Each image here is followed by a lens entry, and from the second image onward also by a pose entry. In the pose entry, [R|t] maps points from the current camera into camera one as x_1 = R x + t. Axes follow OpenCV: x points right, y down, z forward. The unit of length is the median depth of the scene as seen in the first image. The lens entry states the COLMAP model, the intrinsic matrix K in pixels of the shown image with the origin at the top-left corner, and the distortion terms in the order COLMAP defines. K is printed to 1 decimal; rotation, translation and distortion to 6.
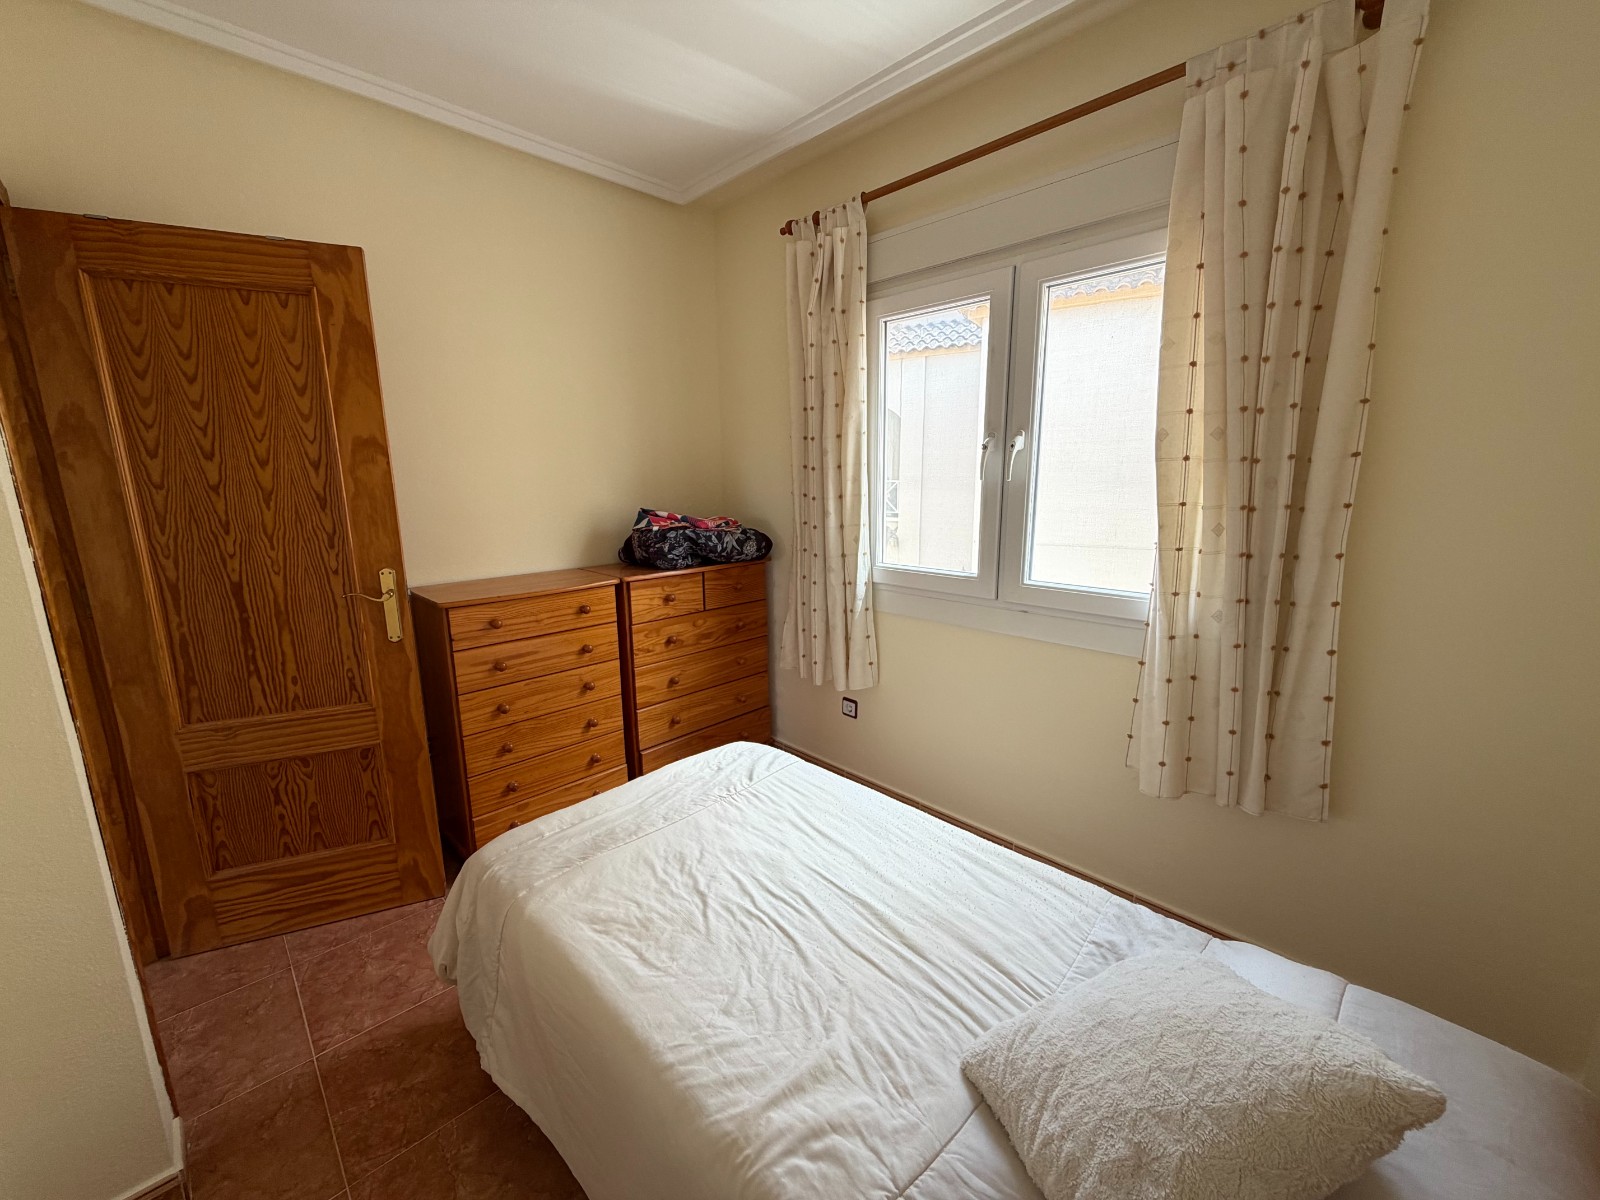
lens RADIAL K [[637.4, 0, 790.1], [0, 637.4, 590.0], [0, 0, 1]] dist [0.000990, -0.000165]
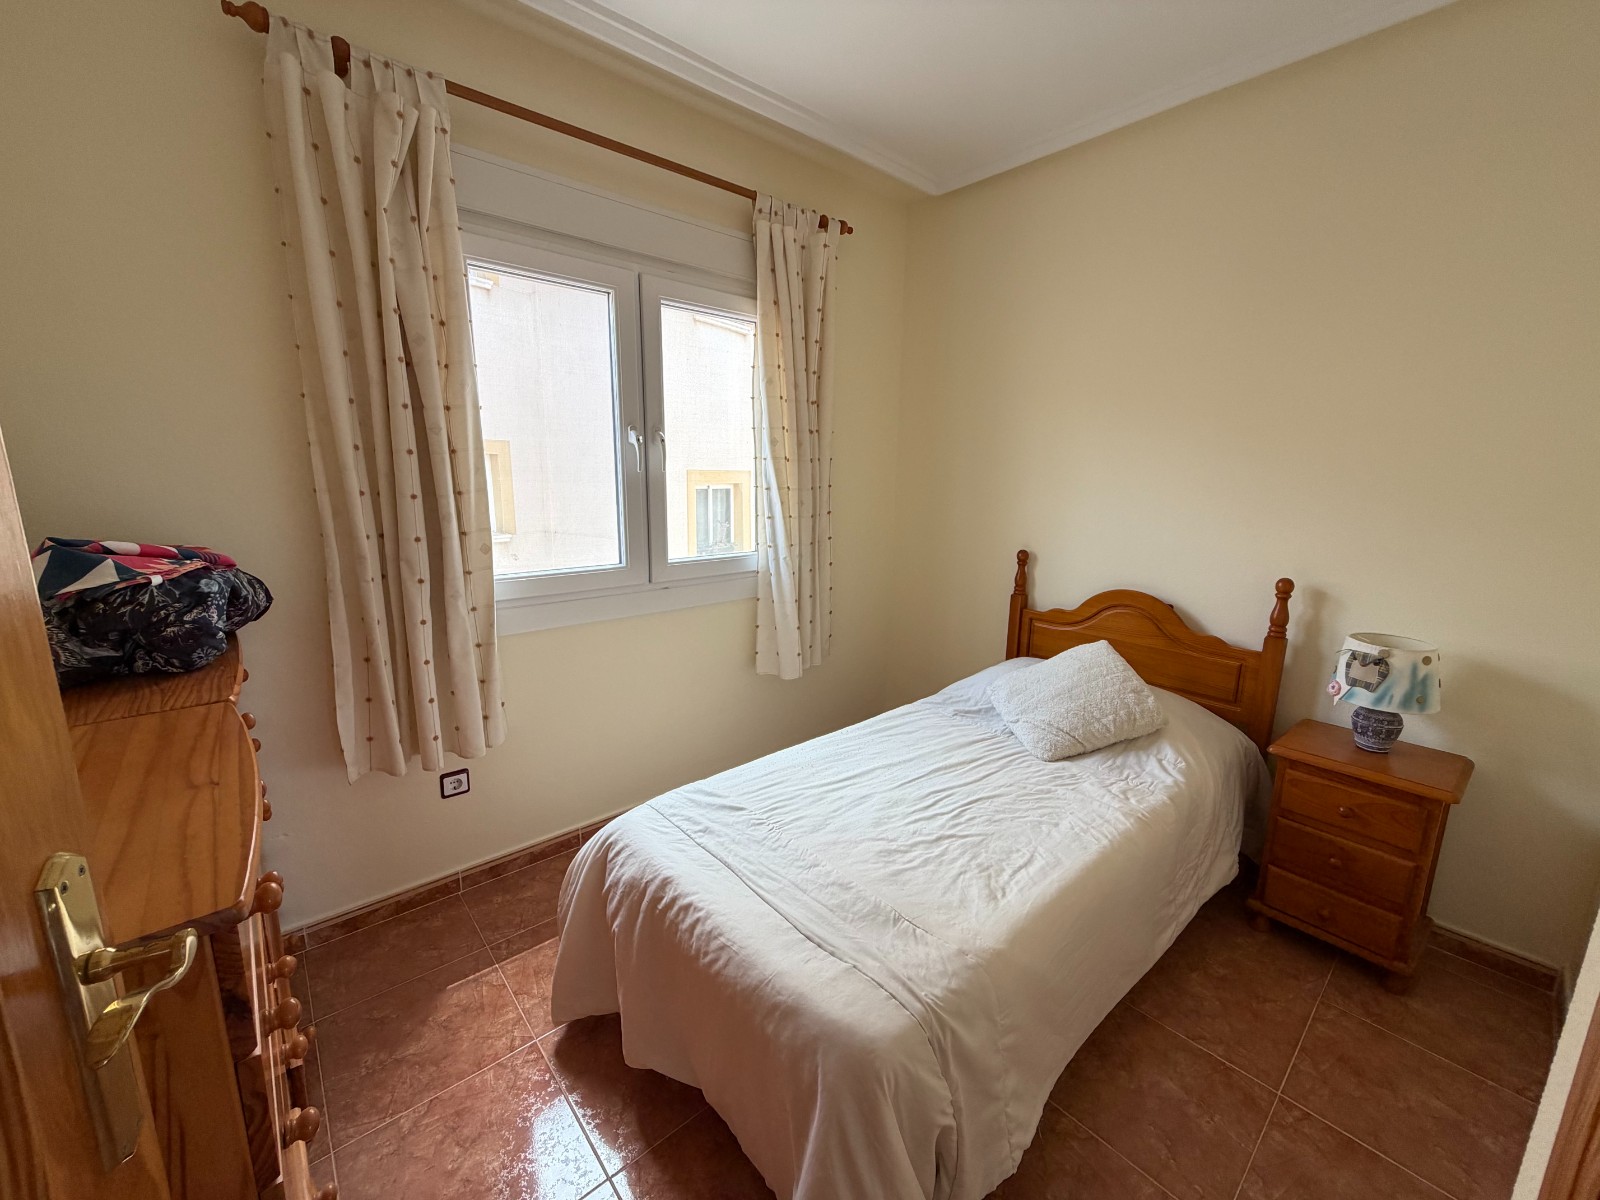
lens RADIAL K [[637.4, 0, 800.5], [0, 637.4, 591.7], [0, 0, 1]] dist [0.000990, -0.000165]
pose [[0.048184, -0.173322, 0.983686, -1.006708], [0.170721, 0.971767, 0.162859, -0.142643], [-0.984140, 0.160089, 0.076413, 0.930205]]
